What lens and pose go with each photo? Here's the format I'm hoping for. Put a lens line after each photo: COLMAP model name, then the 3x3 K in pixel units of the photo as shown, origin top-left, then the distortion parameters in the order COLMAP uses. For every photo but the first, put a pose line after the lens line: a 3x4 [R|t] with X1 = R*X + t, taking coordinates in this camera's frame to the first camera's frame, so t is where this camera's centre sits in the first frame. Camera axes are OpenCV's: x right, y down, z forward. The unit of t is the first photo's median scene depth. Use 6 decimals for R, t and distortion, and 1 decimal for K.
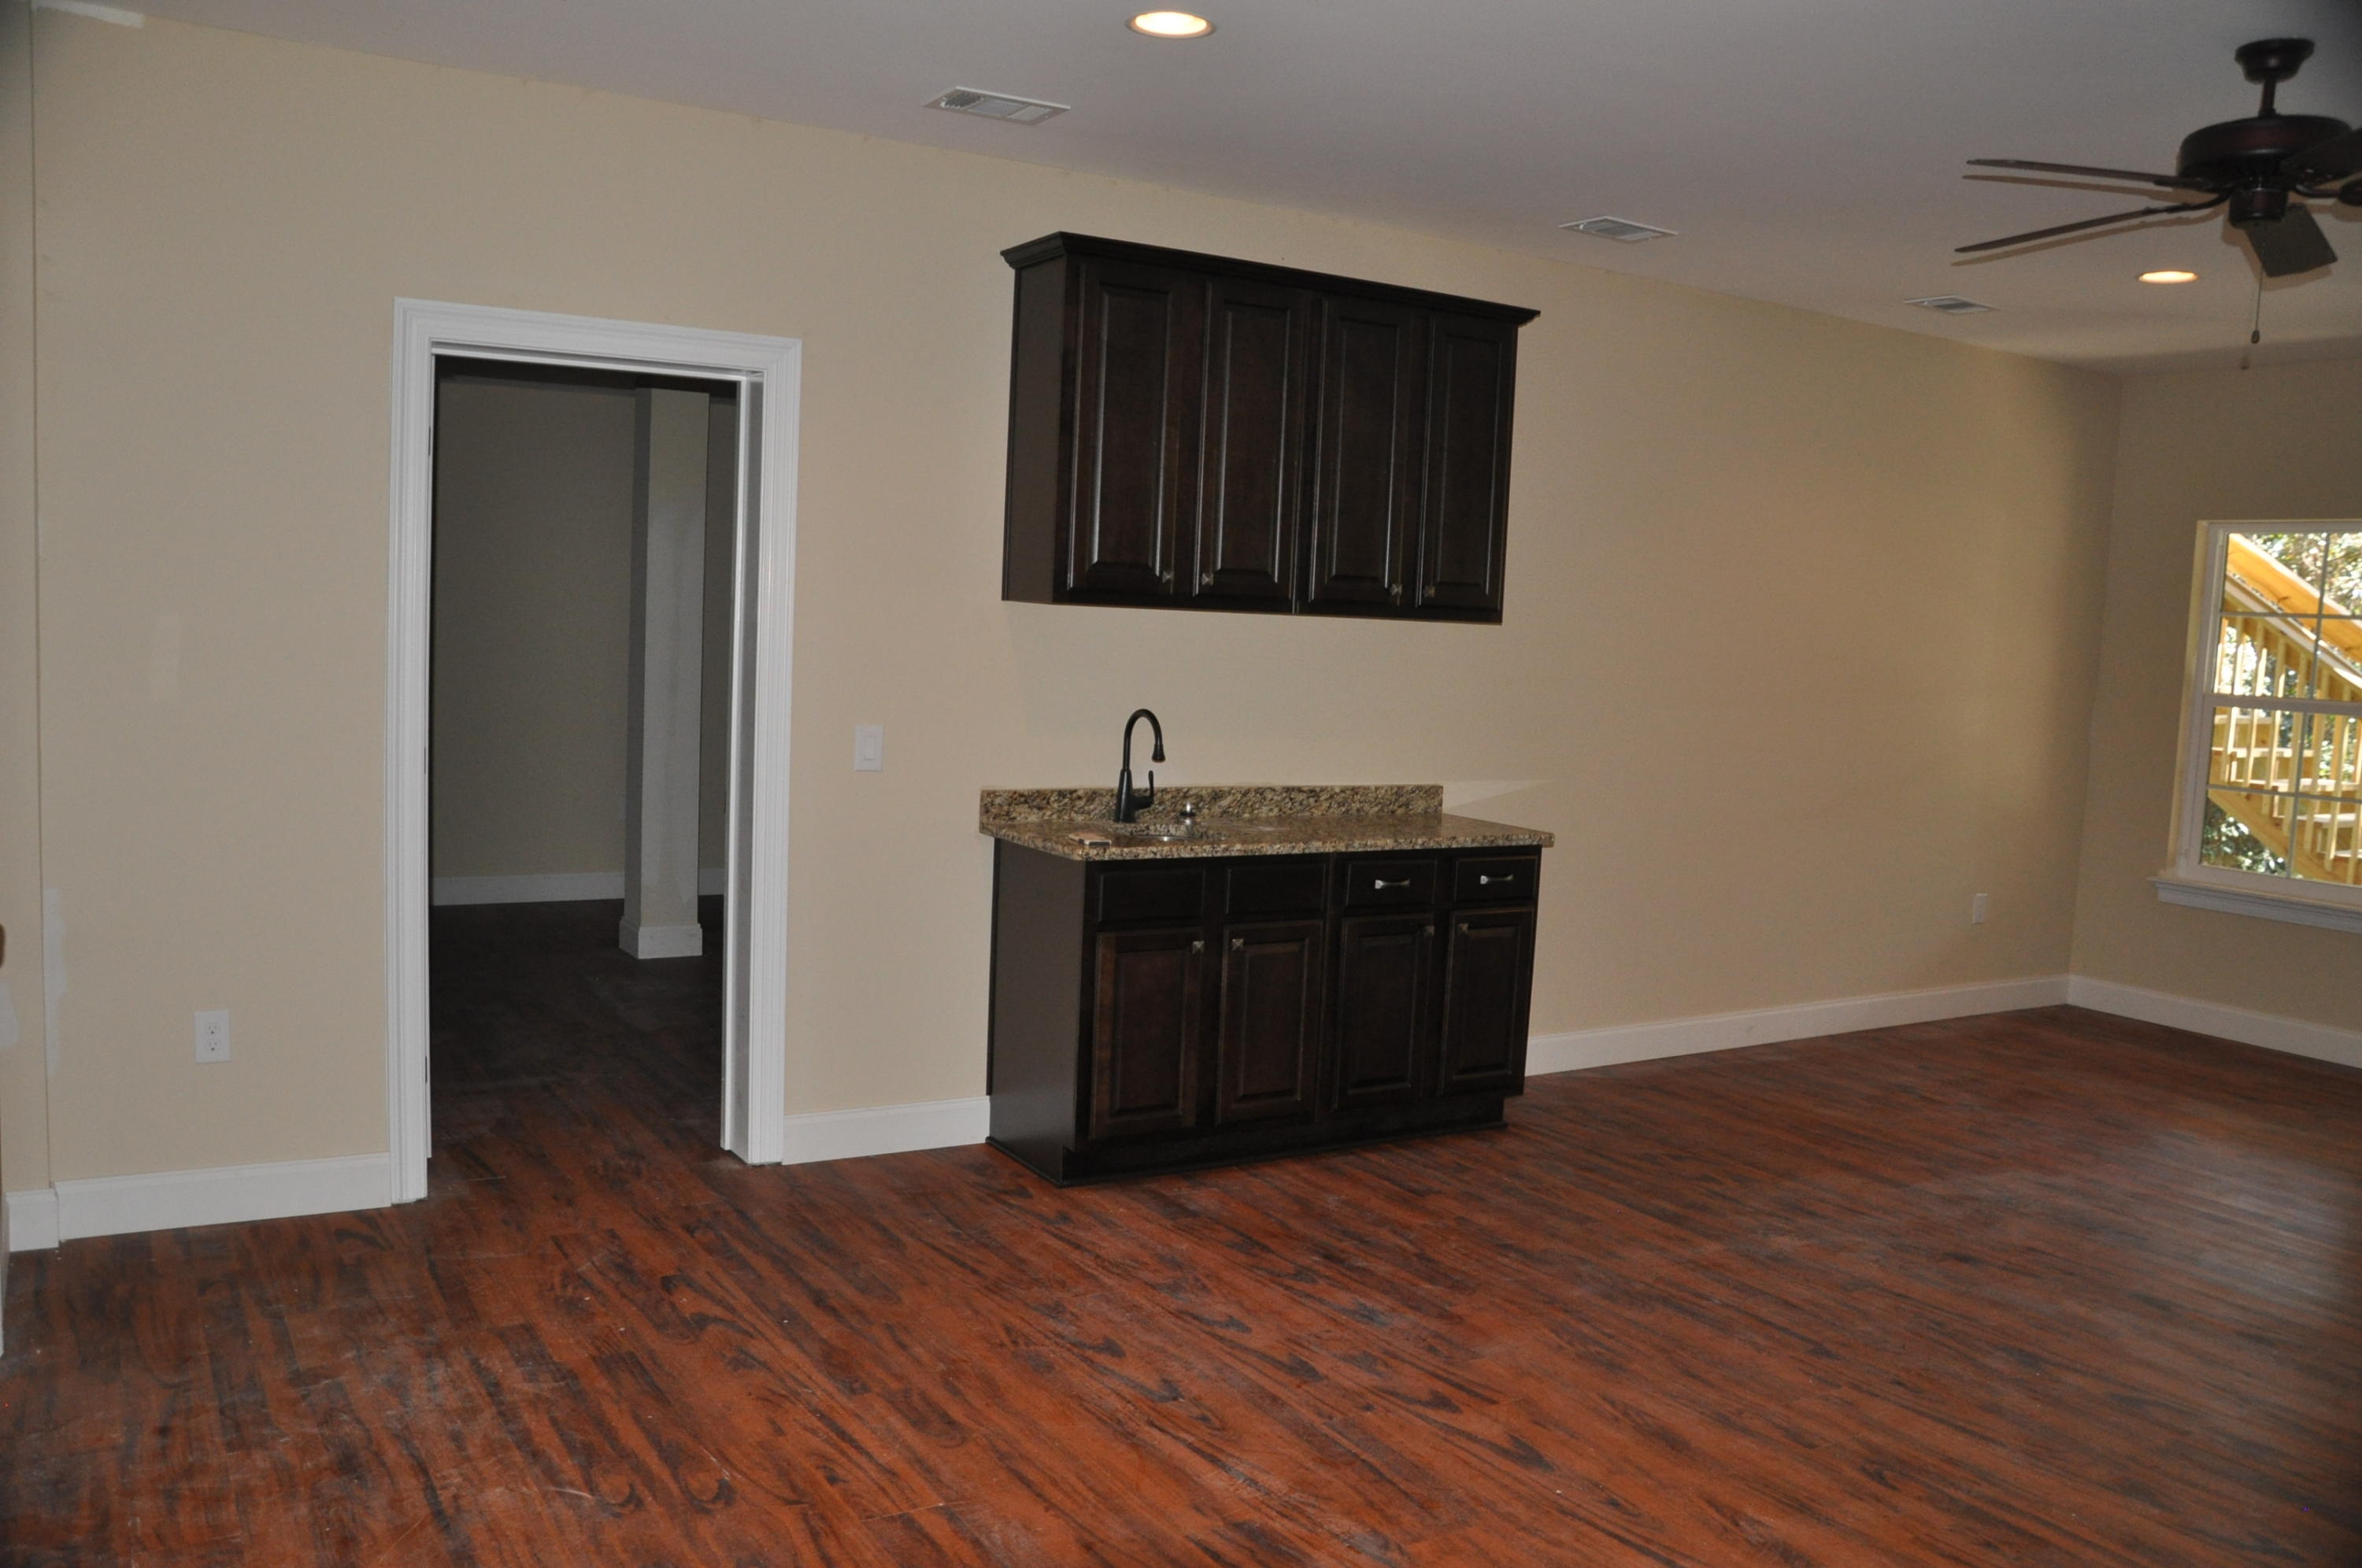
lens RADIAL K [[1866.3, 0, 1167.9], [0, 1866.3, 798.1], [0, 0, 1]] dist [-0.157026, 0.132678]
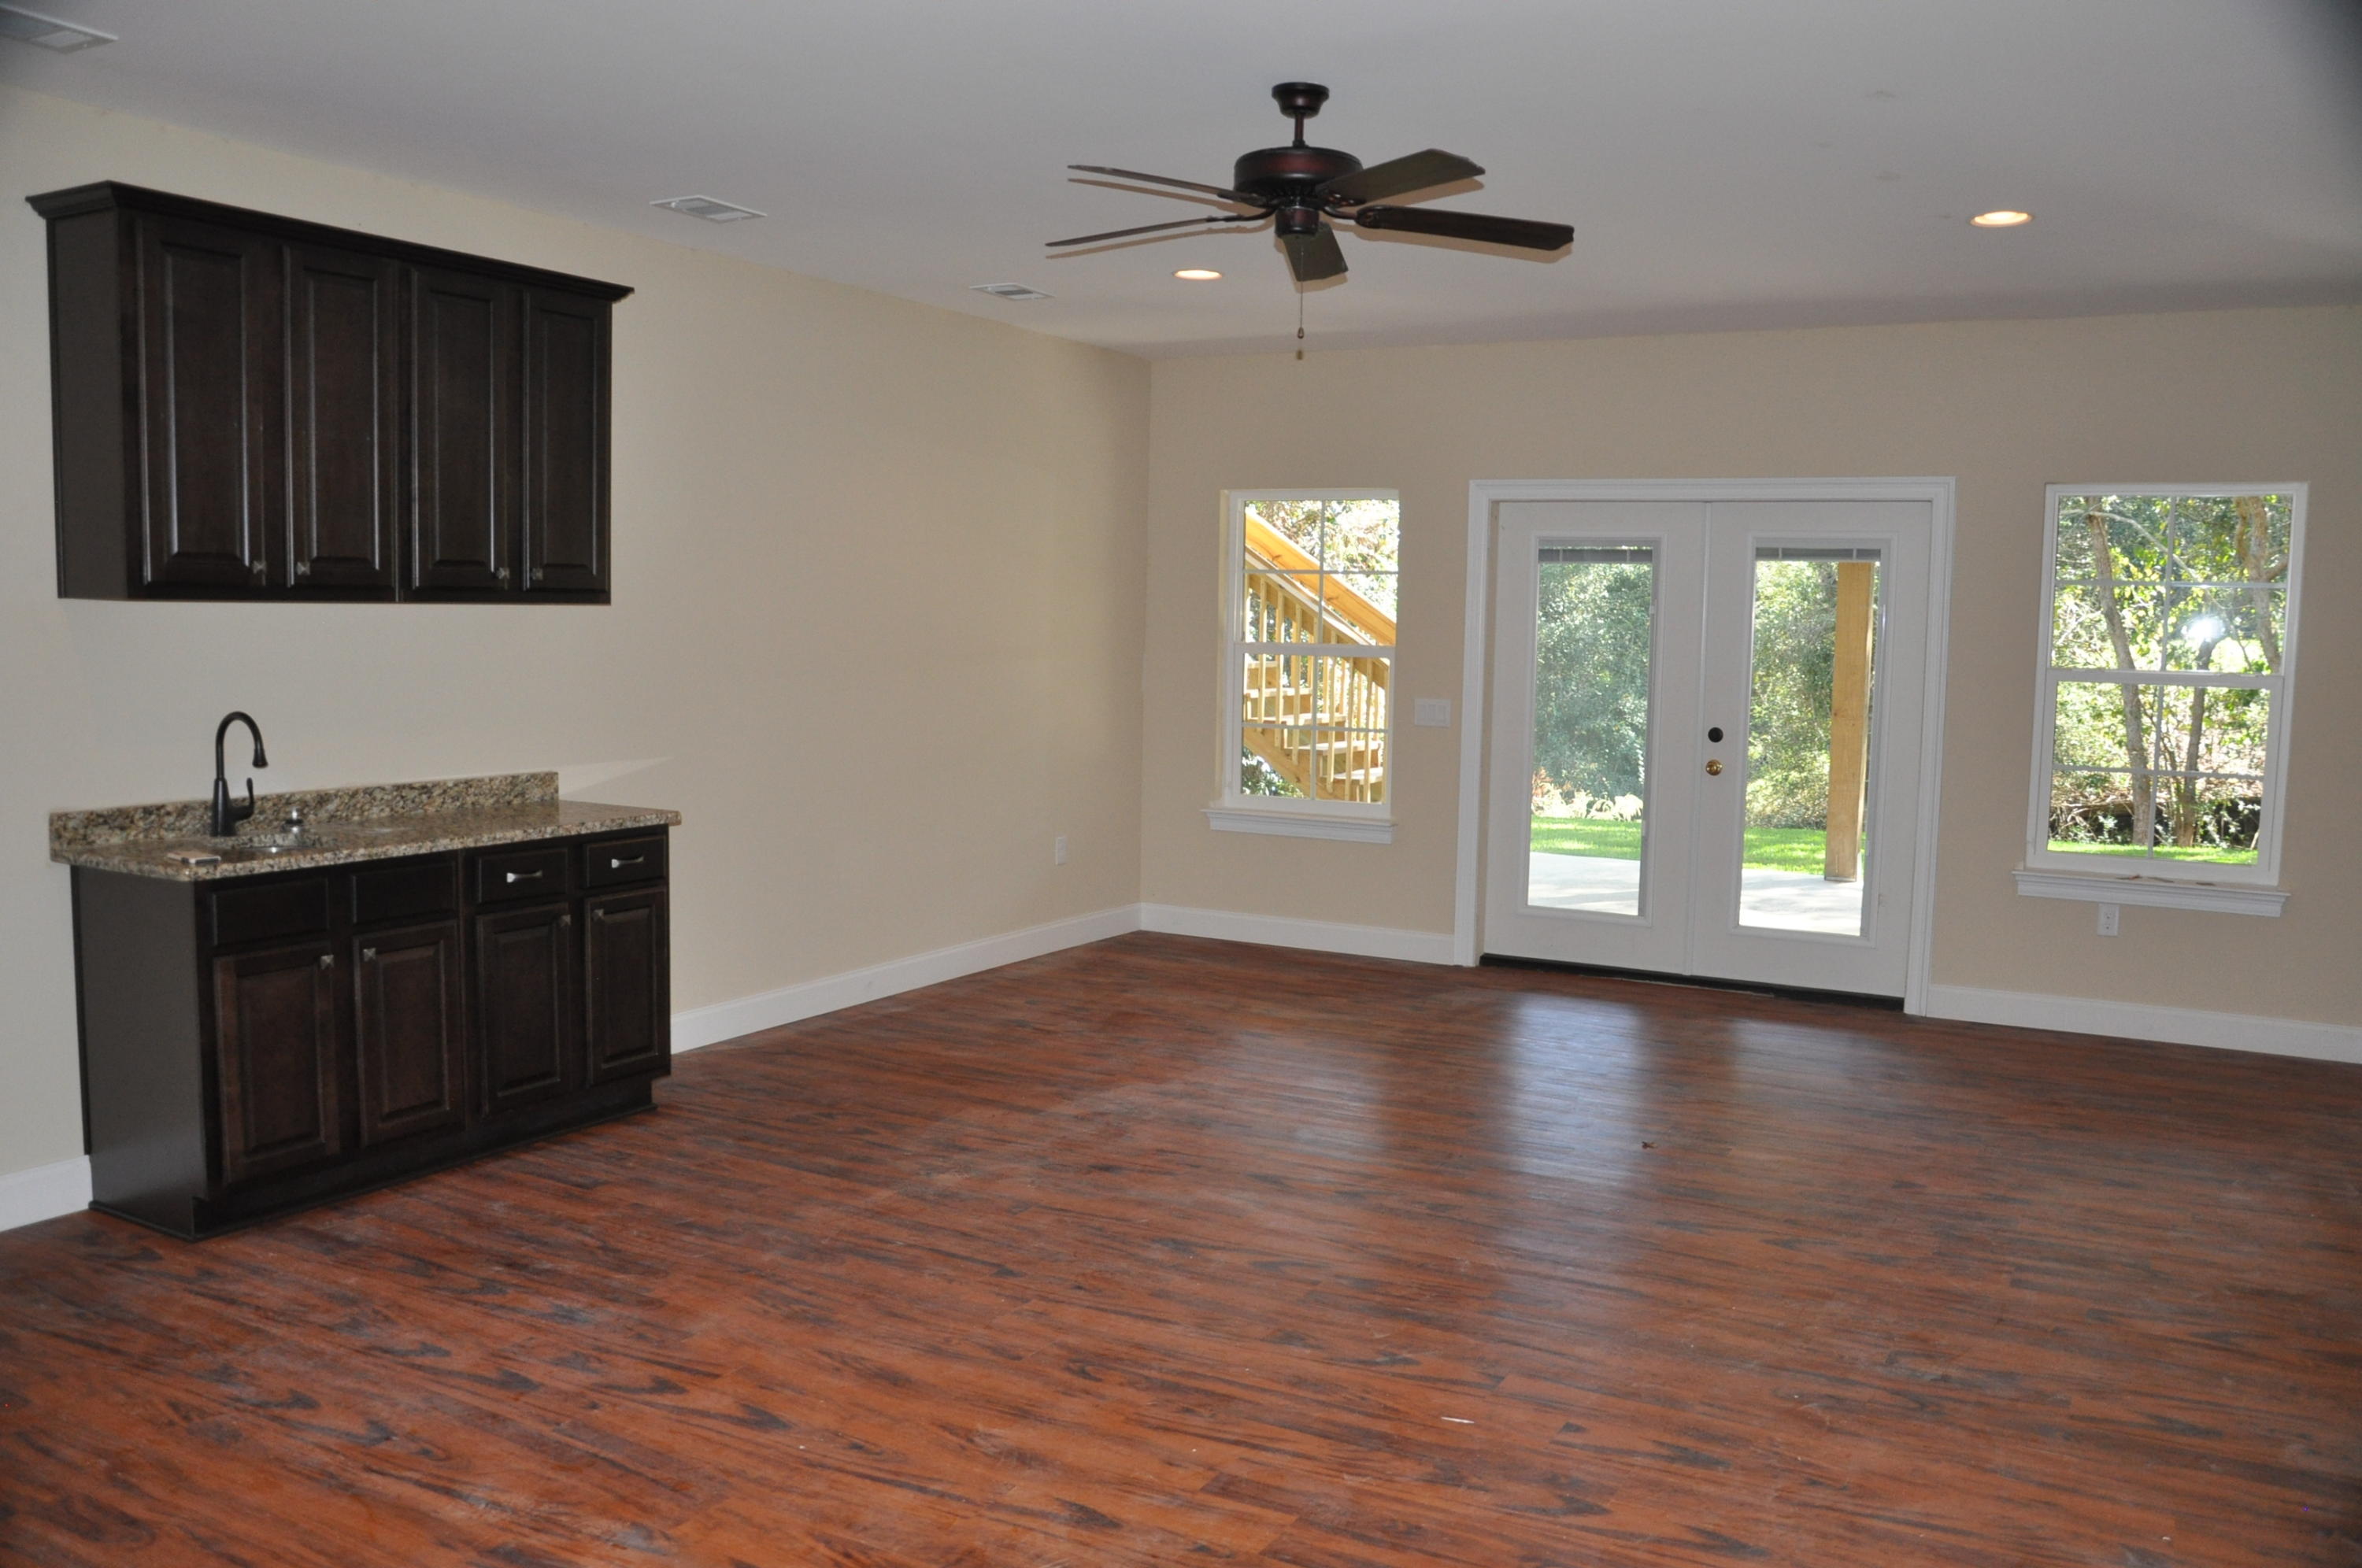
lens RADIAL K [[1866.3, 0, 1167.9], [0, 1866.3, 798.1], [0, 0, 1]] dist [-0.157026, 0.132678]
pose [[0.871927, -0.076048, 0.483694, -0.051602], [0.069436, 0.997086, 0.031597, -0.001626], [-0.484688, 0.006036, 0.874667, -0.002177]]
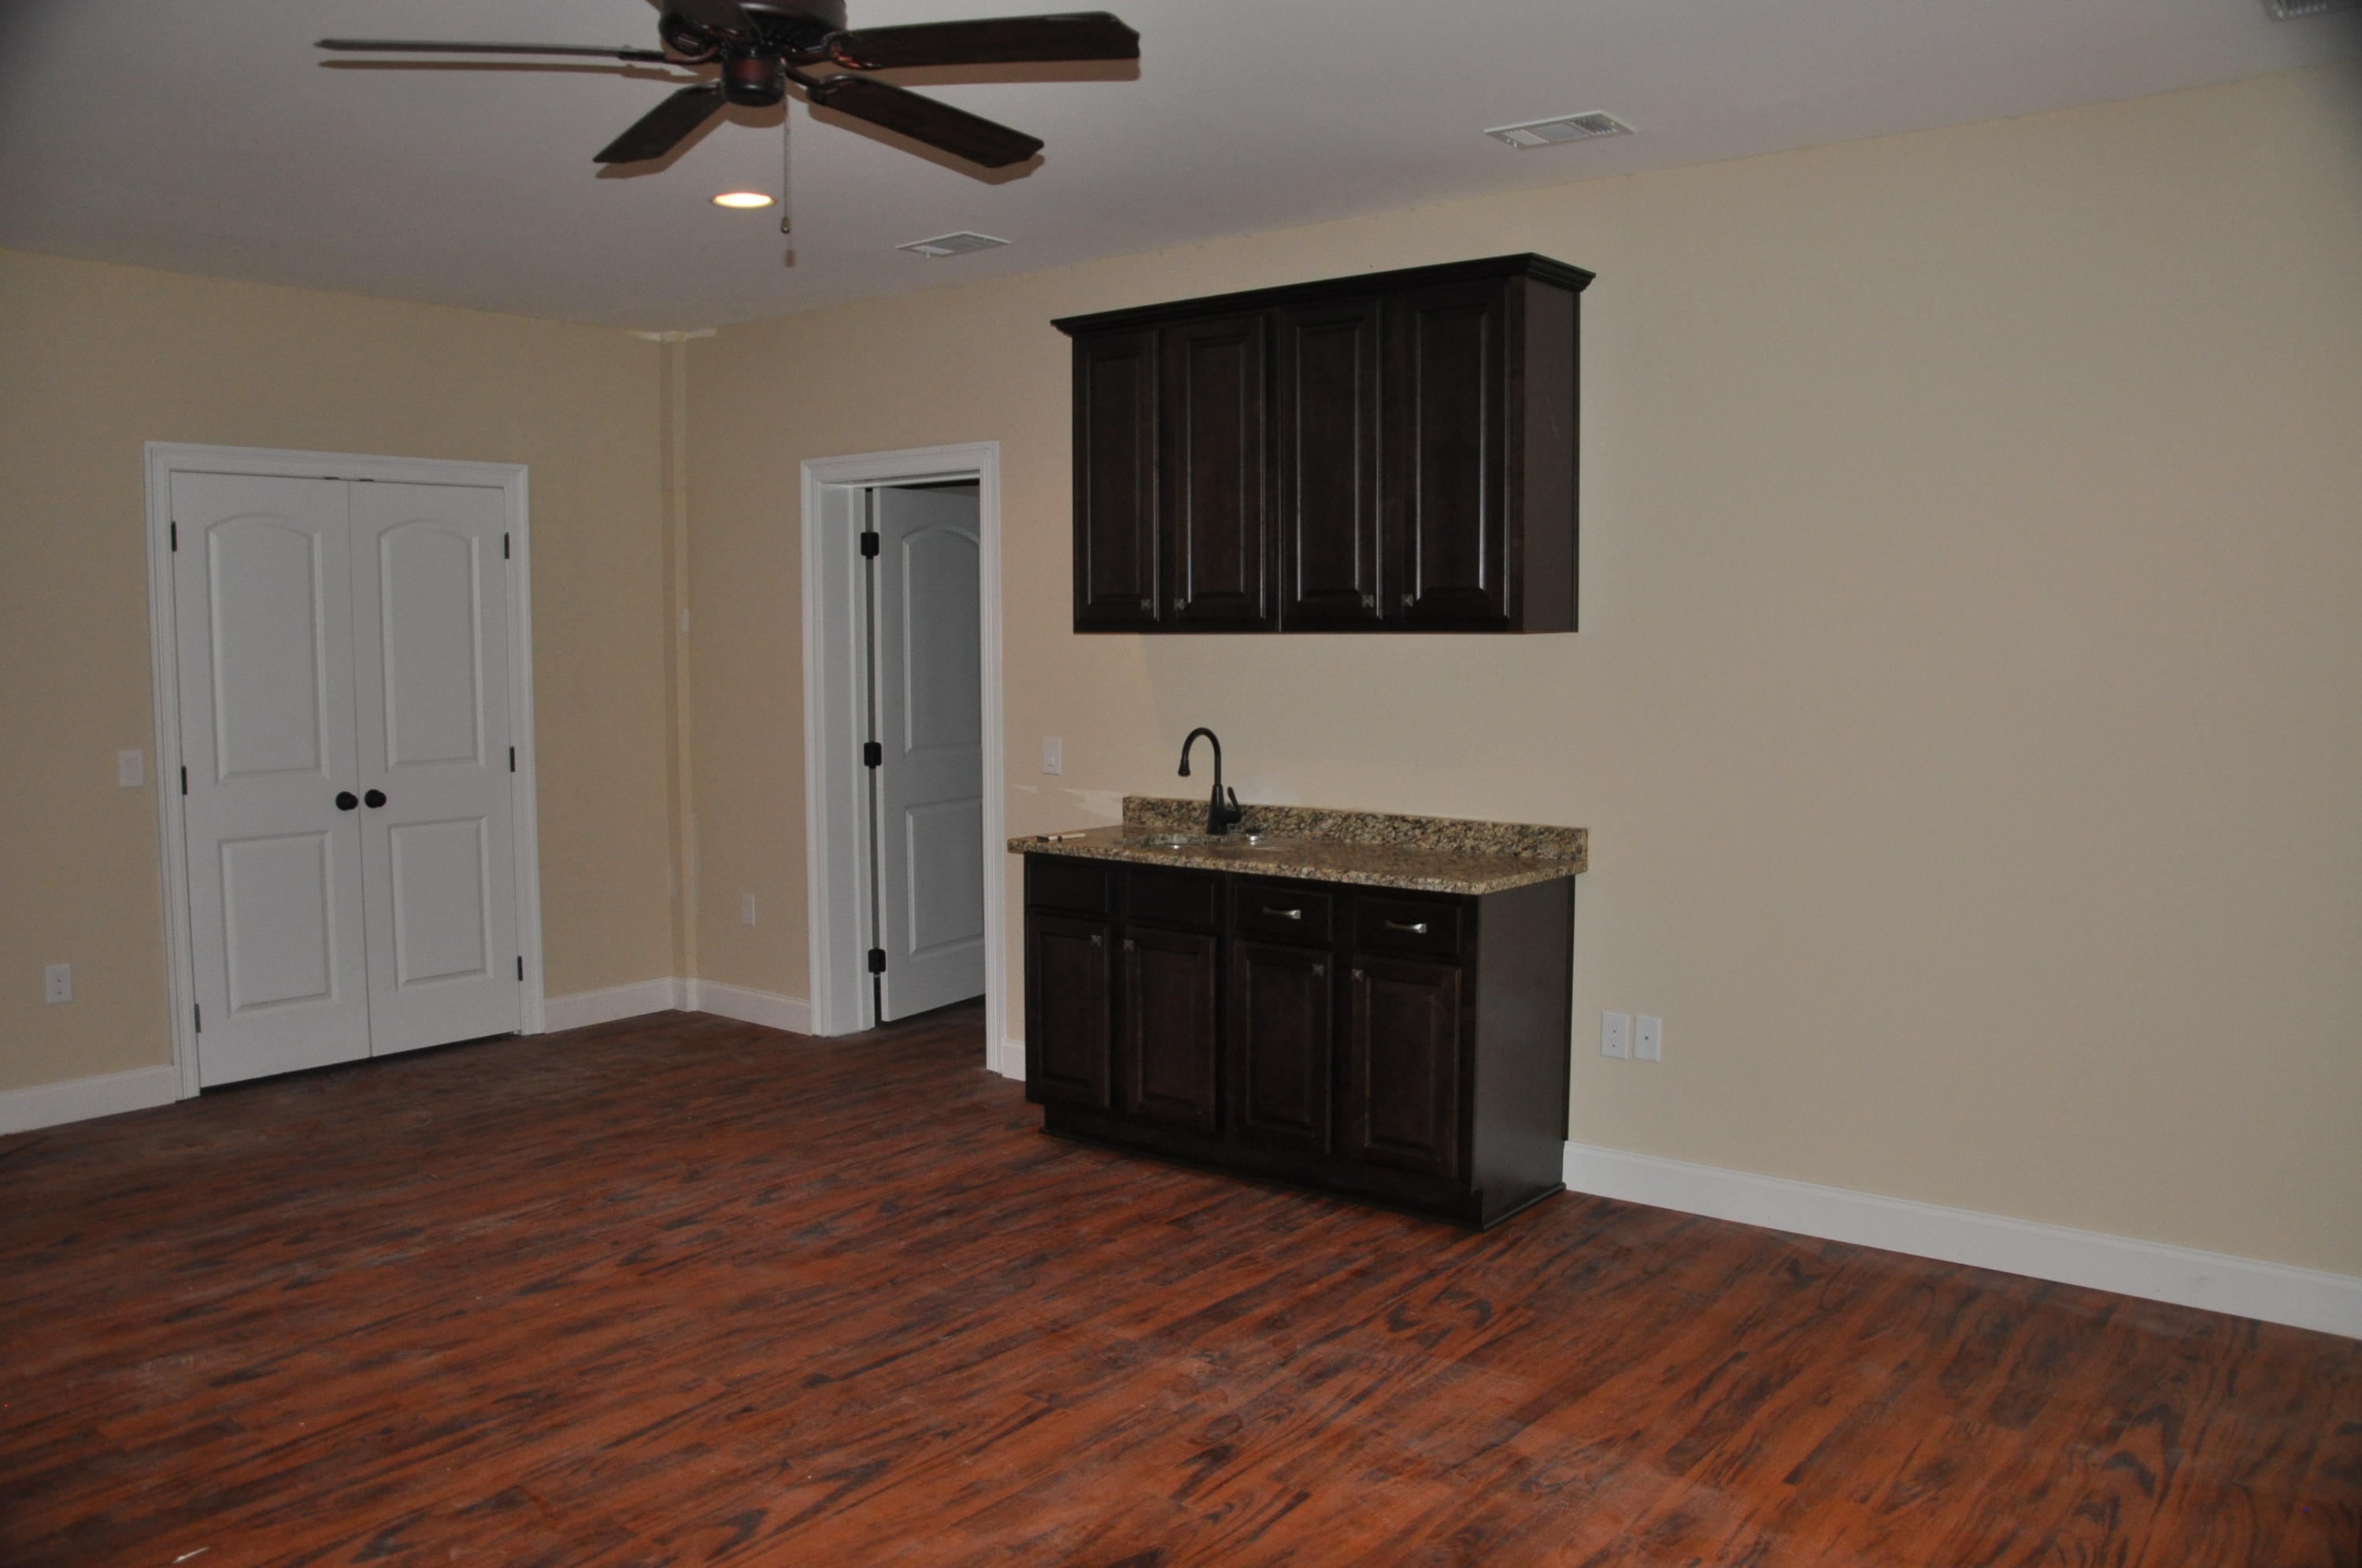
lens RADIAL K [[1866.3, 0, 1167.9], [0, 1866.3, 798.1], [0, 0, 1]] dist [-0.157026, 0.132678]
pose [[0.341041, 0.039247, -0.939229, 1.090064], [-0.076708, 0.996958, 0.013806, -0.022673], [0.936913, 0.067338, 0.343014, 0.678800]]
